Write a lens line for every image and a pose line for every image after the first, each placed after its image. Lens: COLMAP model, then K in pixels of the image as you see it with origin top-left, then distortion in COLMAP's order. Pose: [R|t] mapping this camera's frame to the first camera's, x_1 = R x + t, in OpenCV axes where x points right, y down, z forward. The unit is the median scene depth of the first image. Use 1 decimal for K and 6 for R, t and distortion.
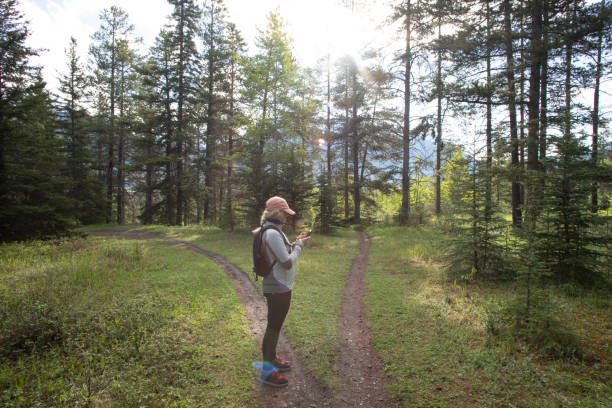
lens RADIAL K [[349.9, 0, 306.0], [0, 349.9, 204.0], [0, 0, 1]] dist [-0.068534, 0.048137]
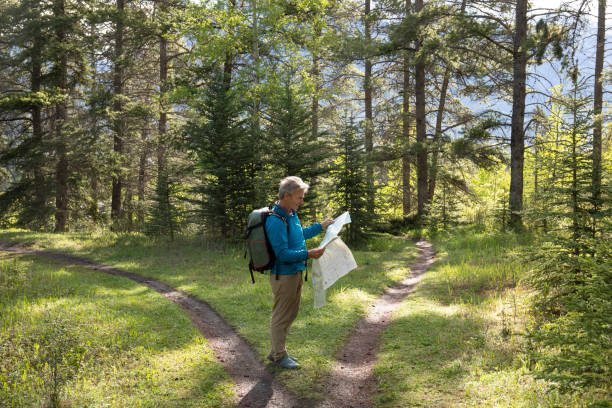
lens RADIAL K [[796.4, 0, 306.0], [0, 796.4, 204.0], [0, 0, 1]] dist [0.074911, -0.001353]
pose [[0.999587, -0.001814, -0.028670, 0.015675], [0.002380, 0.999803, 0.019722, -0.000291], [0.028628, -0.019782, 0.999394, -0.135025]]
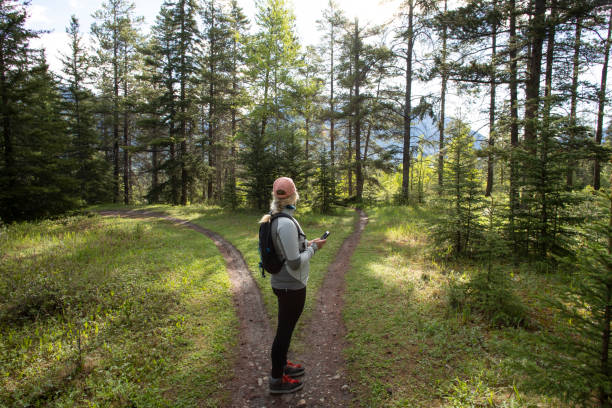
lens RADIAL K [[349.9, 0, 306.0], [0, 349.9, 204.0], [0, 0, 1]] dist [-0.068534, 0.048137]
pose [[0.999743, -0.000970, -0.022631, 0.017802], [0.002315, 0.998227, 0.059479, -0.001497], [0.022533, -0.059517, 0.997973, -0.012504]]
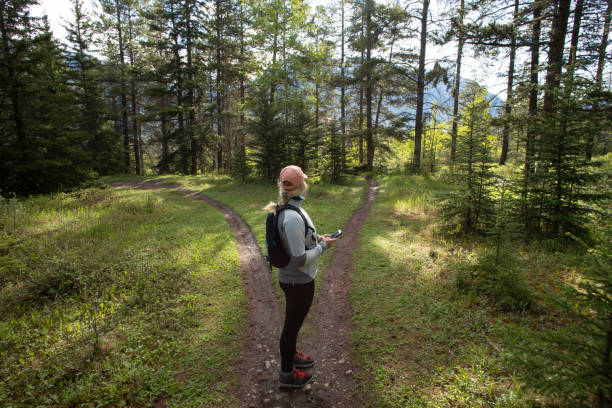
lens RADIAL K [[349.9, 0, 306.0], [0, 349.9, 204.0], [0, 0, 1]] dist [-0.068534, 0.048137]
pose [[0.998549, -0.001801, -0.053826, 0.019868], [0.010220, 0.987617, 0.156552, -0.010152], [0.052877, -0.156875, 0.986202, -0.010291]]
